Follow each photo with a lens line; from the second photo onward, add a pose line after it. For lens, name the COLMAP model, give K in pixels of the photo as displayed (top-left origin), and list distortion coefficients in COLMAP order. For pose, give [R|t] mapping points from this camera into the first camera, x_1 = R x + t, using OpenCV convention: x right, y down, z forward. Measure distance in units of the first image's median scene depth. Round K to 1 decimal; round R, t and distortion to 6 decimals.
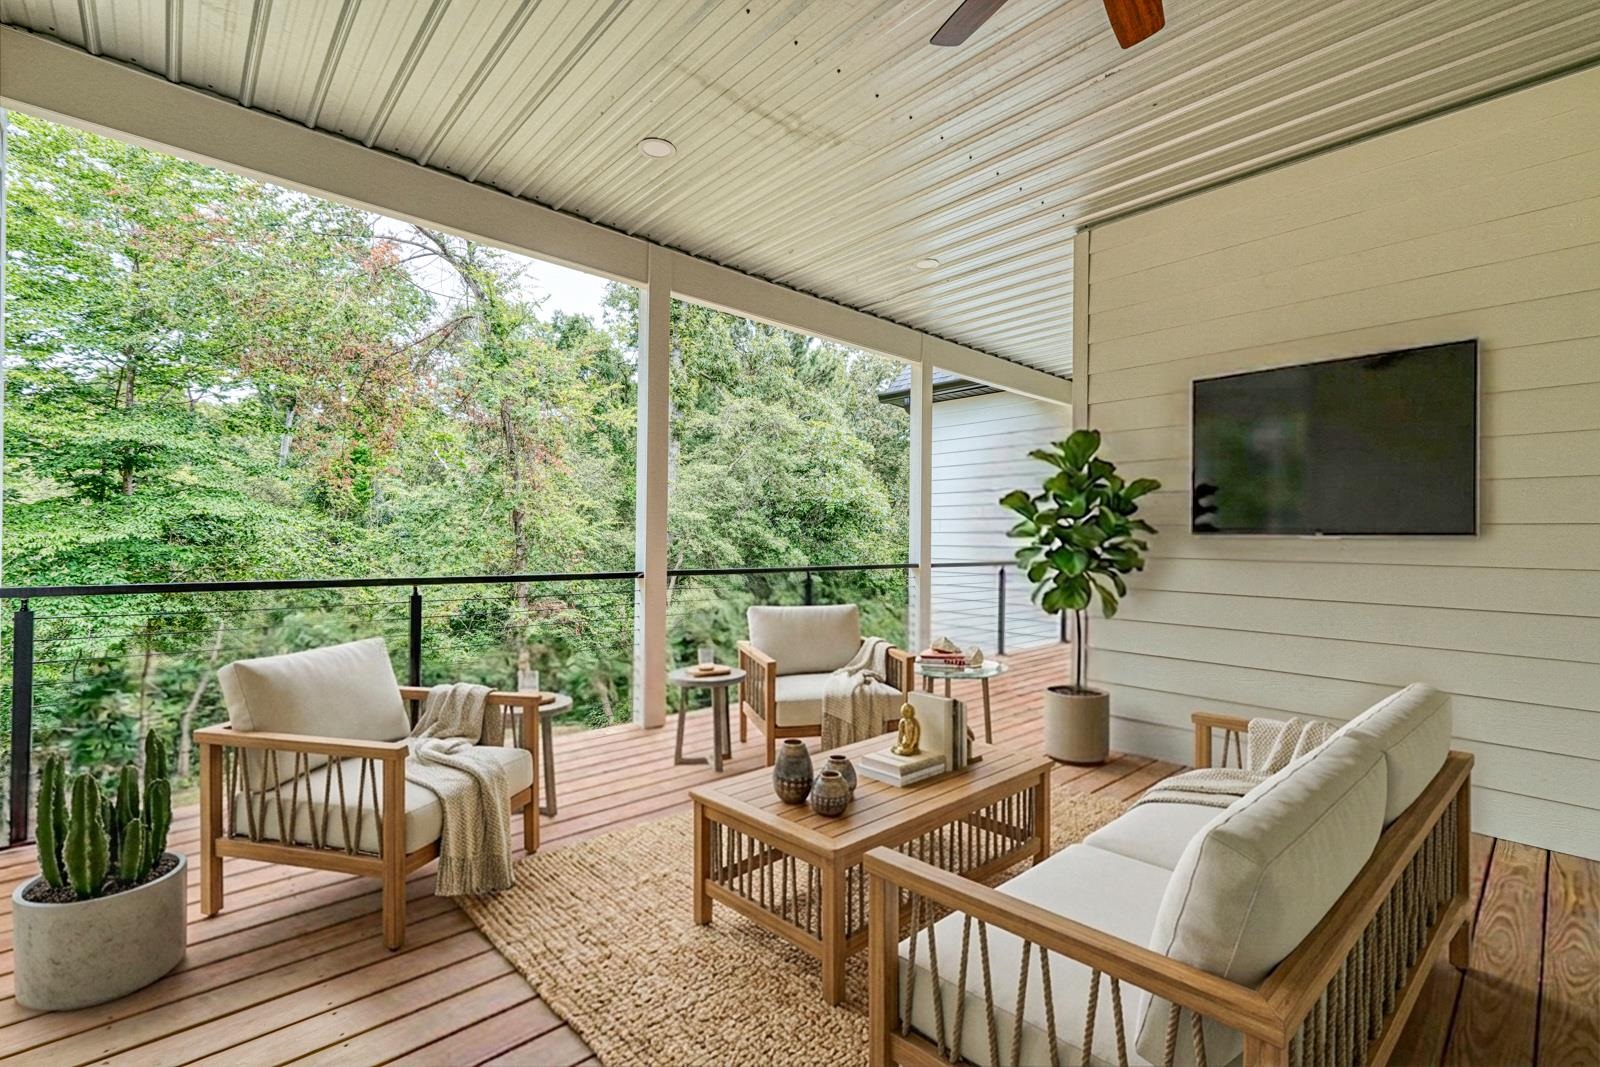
lens RADIAL K [[707.9, 0, 800.0], [0, 707.9, 533.5], [0, 0, 1]] dist [0.000159, 0.000209]
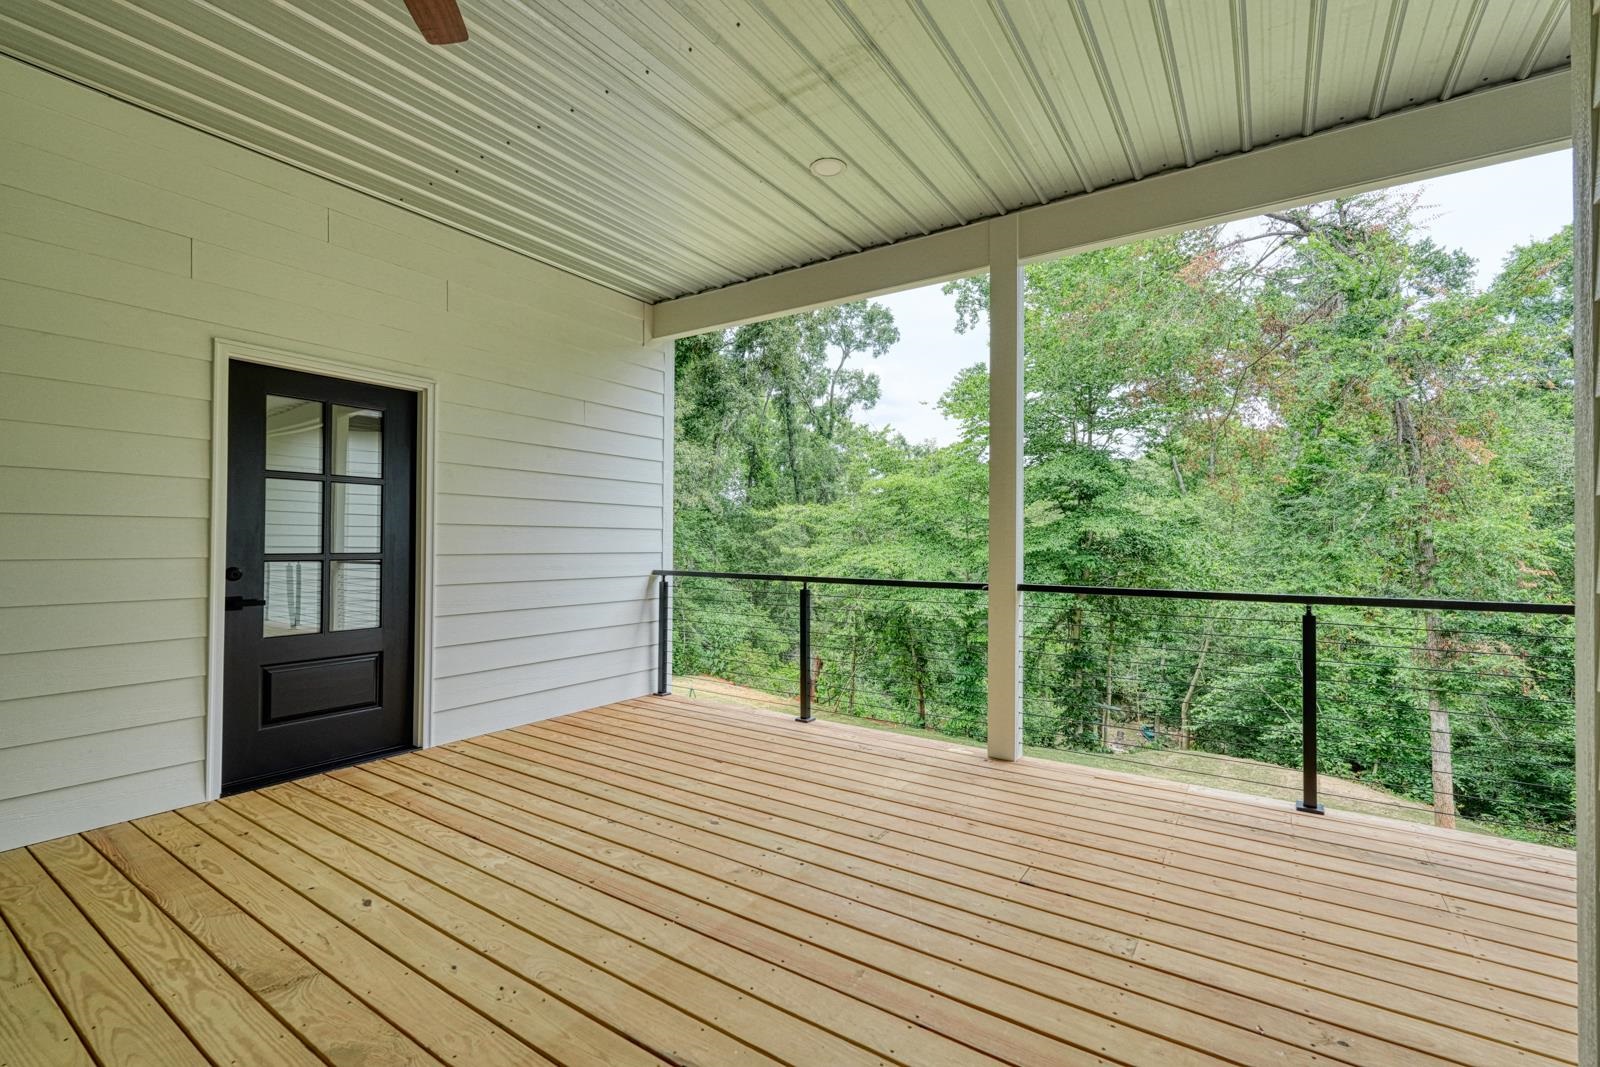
lens RADIAL K [[707.9, 0, 800.0], [0, 707.9, 533.5], [0, 0, 1]] dist [0.000159, 0.000209]
pose [[0.245098, -0.021887, -0.969251, 0.195414], [0.001609, 0.999753, -0.022169, 0.002736], [0.969497, 0.003874, 0.245073, 0.174158]]
